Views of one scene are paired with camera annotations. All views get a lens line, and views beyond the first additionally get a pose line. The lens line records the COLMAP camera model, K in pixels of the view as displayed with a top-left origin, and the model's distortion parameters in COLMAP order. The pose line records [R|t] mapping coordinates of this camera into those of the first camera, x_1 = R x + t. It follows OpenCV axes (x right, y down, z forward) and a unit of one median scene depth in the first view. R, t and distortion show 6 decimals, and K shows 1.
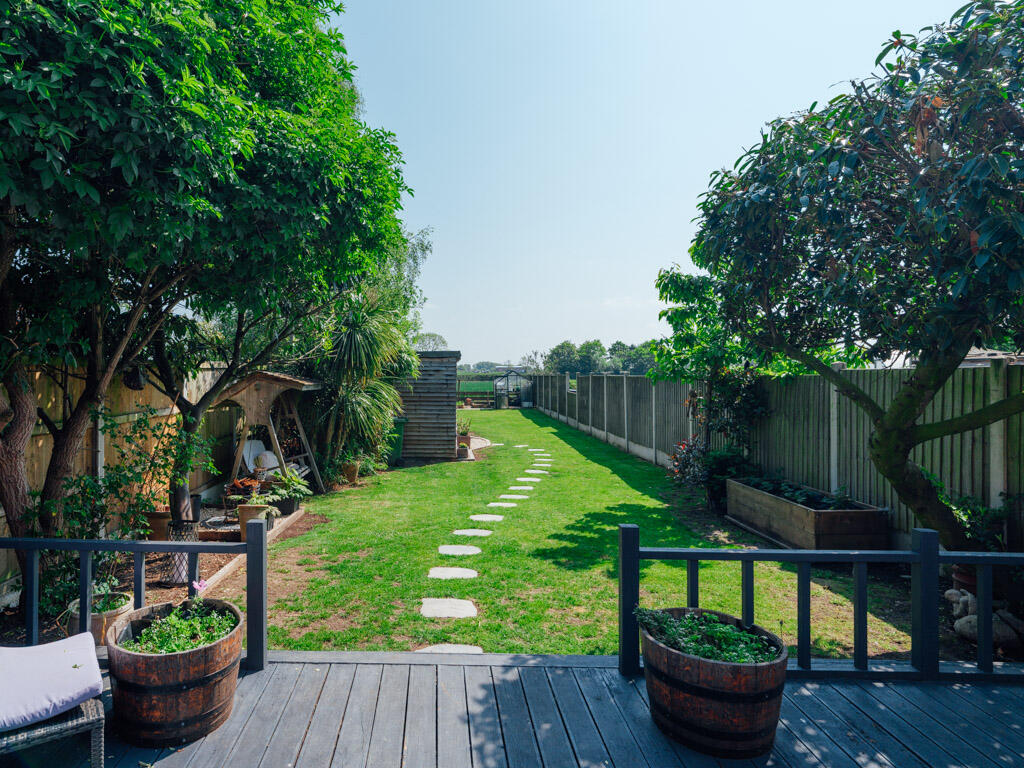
lens RADIAL K [[575.3, 0, 433.1], [0, 575.3, 378.9], [0, 0, 1]] dist [-0.003616, -0.002261]
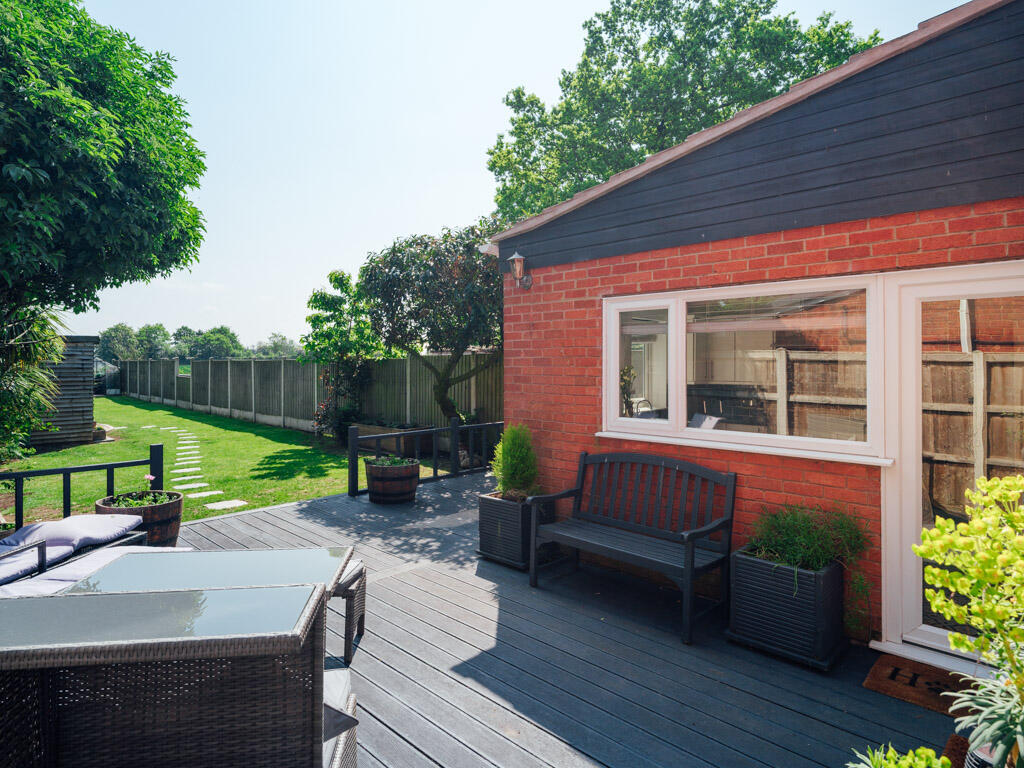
lens RADIAL K [[550.0, 0, 513.5], [0, 550.0, 381.7], [0, 0, 1]] dist [0.002541, -0.001516]
pose [[0.652309, -0.030588, 0.757336, -0.218987], [0.007702, 0.999401, 0.033730, 0.005935], [-0.757914, -0.016170, 0.652154, -0.213112]]
